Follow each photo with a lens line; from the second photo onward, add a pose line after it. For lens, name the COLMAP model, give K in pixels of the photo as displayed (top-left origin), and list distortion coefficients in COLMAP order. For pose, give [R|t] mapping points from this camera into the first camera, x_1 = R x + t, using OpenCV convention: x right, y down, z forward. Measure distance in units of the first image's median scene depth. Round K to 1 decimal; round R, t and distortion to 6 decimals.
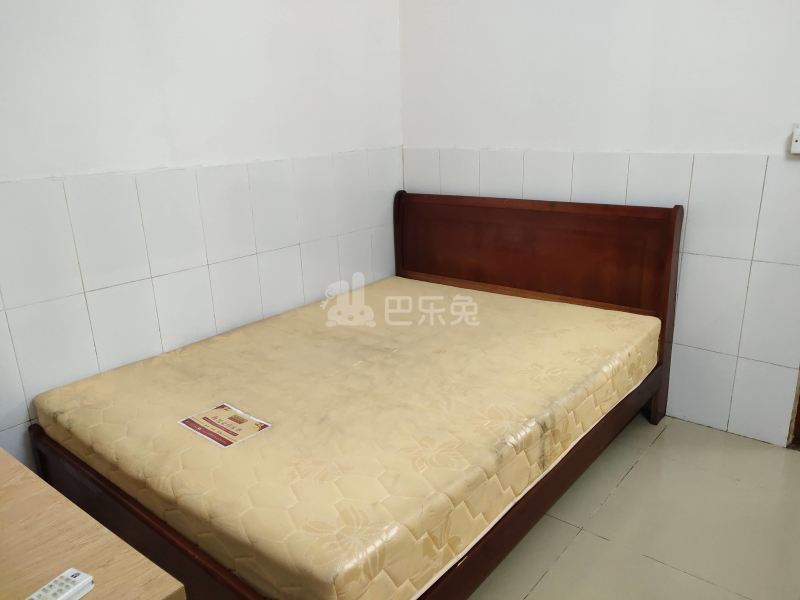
lens RADIAL K [[606.4, 0, 400.0], [0, 606.4, 300.0], [0, 0, 1]] dist [0.044262, -0.004909]
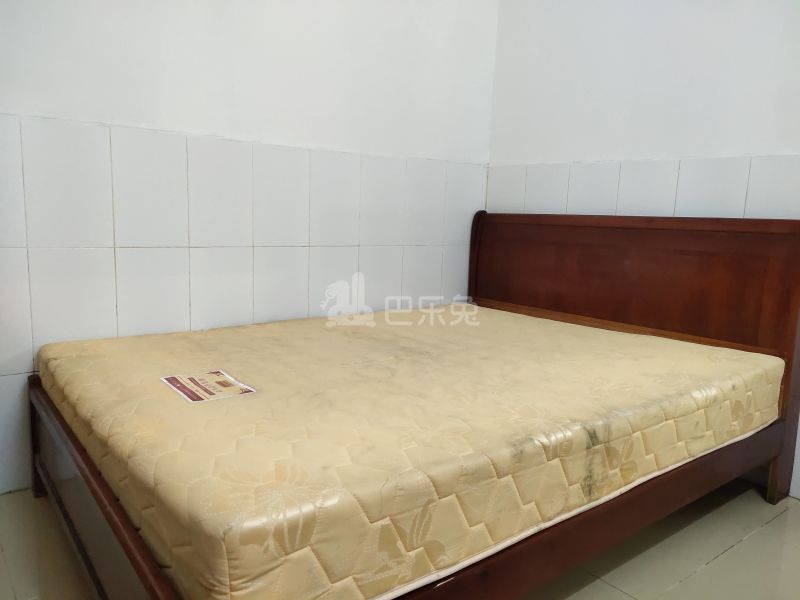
lens RADIAL K [[606.4, 0, 400.0], [0, 606.4, 300.0], [0, 0, 1]] dist [0.044262, -0.004909]
pose [[0.976906, 0.096875, -0.190448, 0.126058], [-0.123905, 0.982992, -0.135555, 0.167729], [0.174077, 0.156022, 0.972293, 0.197340]]
